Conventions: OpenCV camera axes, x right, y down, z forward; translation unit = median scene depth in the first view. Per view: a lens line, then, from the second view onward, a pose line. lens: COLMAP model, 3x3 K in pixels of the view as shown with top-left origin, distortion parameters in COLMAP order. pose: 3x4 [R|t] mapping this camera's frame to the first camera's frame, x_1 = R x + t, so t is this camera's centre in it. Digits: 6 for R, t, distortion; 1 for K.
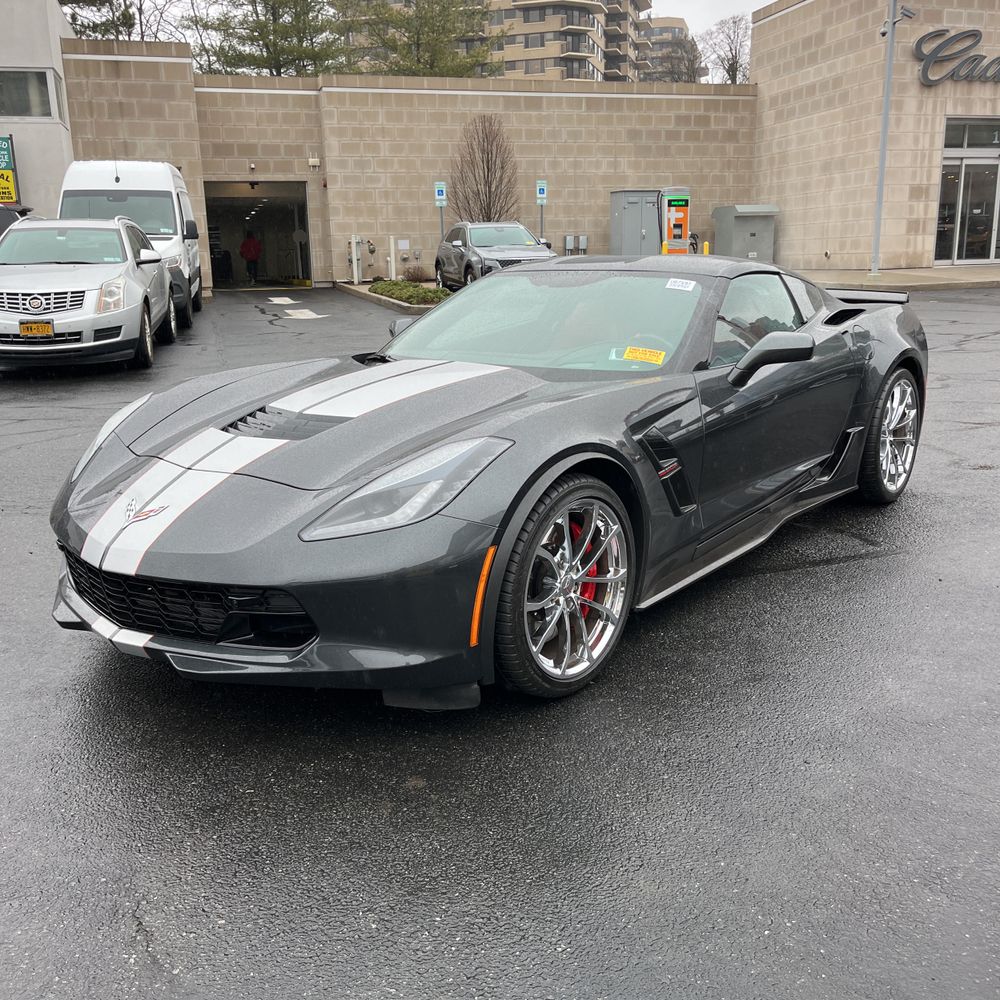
lens RADIAL K [[1004.2, 0, 487.5], [0, 1004.2, 494.9], [0, 0, 1]] dist [0.045944, -0.049044]
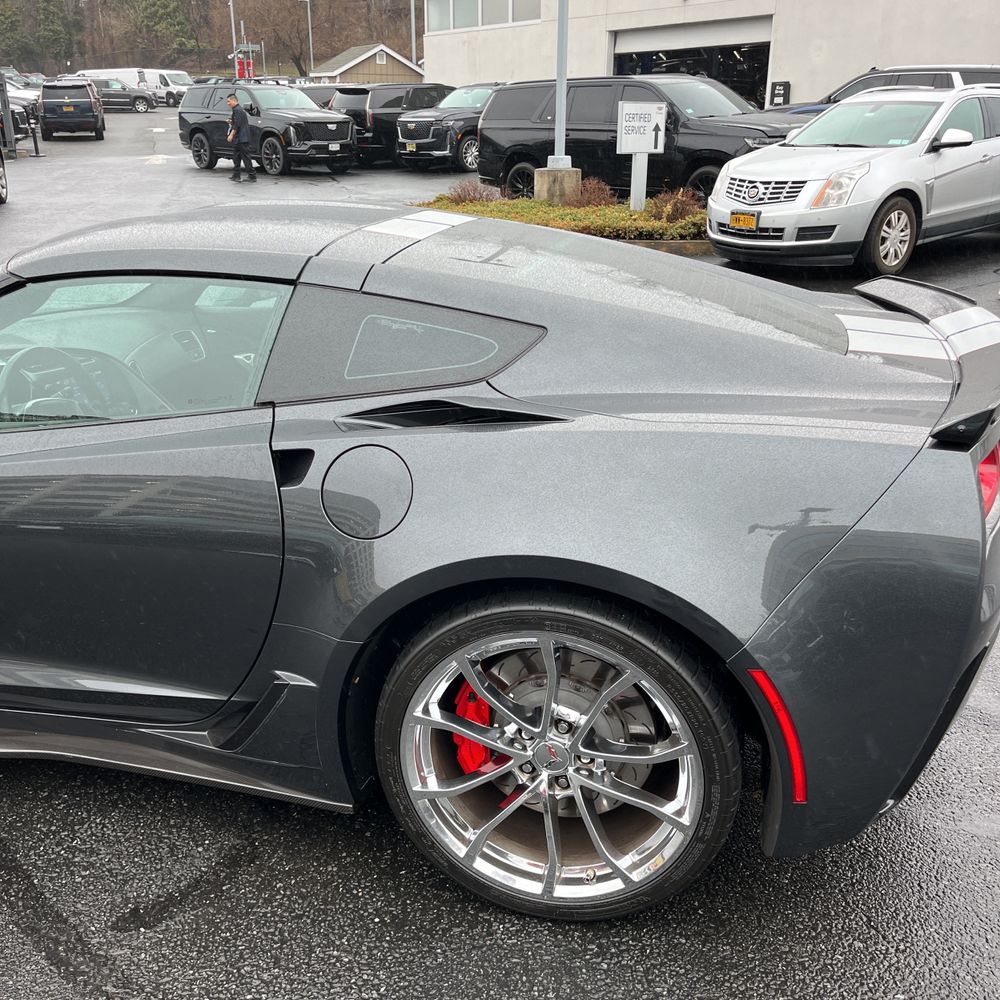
lens RADIAL K [[1001.3, 0, 505.0], [0, 1001.3, 501.0], [0, 0, 1]] dist [0.079403, -0.103978]
pose [[0.427940, 0.330466, -0.841225, 0.146961], [-0.214819, 0.941275, 0.260489, -0.052770], [0.877907, 0.069238, 0.473799, 0.175342]]
